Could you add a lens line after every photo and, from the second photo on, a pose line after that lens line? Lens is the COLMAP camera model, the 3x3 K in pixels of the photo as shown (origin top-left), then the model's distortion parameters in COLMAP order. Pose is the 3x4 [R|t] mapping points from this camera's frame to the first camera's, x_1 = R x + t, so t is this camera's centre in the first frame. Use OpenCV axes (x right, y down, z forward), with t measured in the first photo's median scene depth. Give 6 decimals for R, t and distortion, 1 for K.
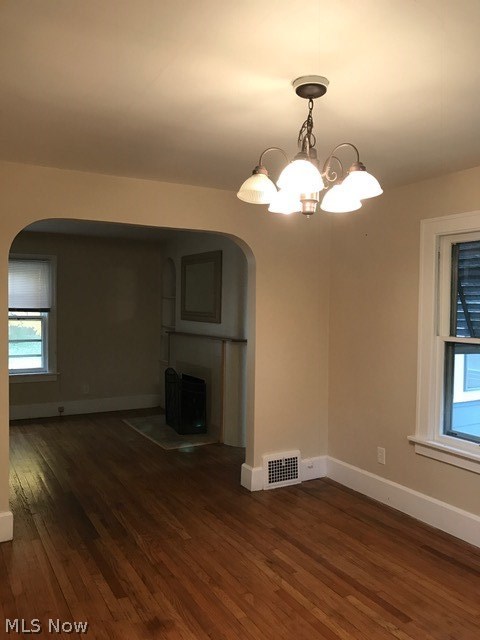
lens RADIAL K [[516.4, 0, 251.7], [0, 516.4, 323.2], [0, 0, 1]] dist [0.014412, -0.000676]
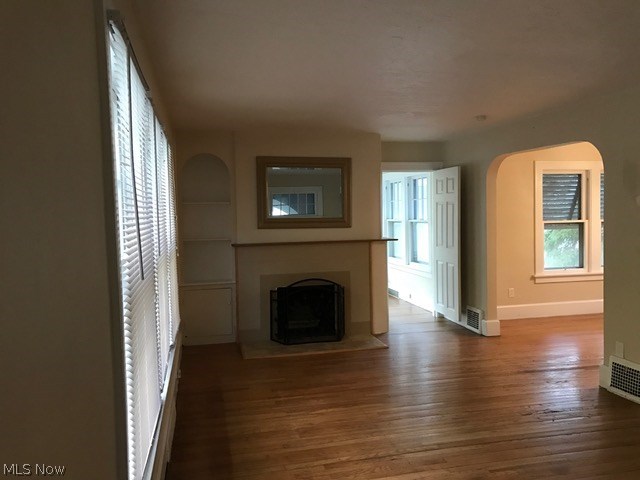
lens RADIAL K [[516.4, 0, 320.0], [0, 516.4, 240.0], [0, 0, 1]] dist [0.014412, -0.000676]
pose [[0.304935, -0.075179, 0.949401, -1.139953], [0.048148, 0.996822, 0.063469, -0.046768], [-0.951155, 0.026358, 0.307586, 0.759487]]
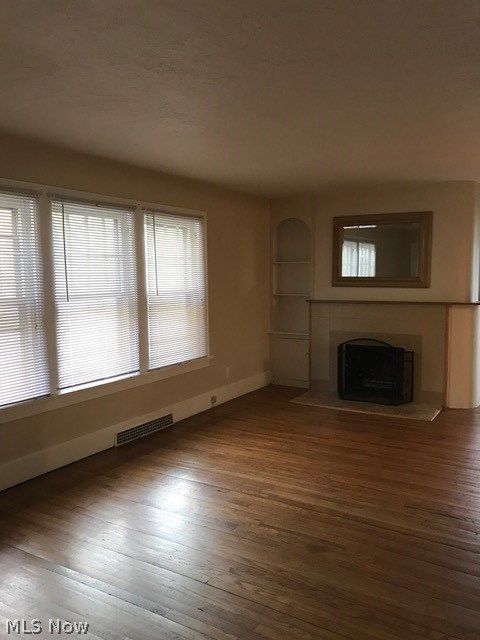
lens RADIAL K [[516.4, 0, 251.7], [0, 516.4, 323.2], [0, 0, 1]] dist [0.014412, -0.000676]
pose [[0.878234, -0.069387, 0.473171, -0.857927], [0.034301, 0.996010, 0.082392, -0.027200], [-0.477000, -0.056129, 0.877109, 0.304005]]
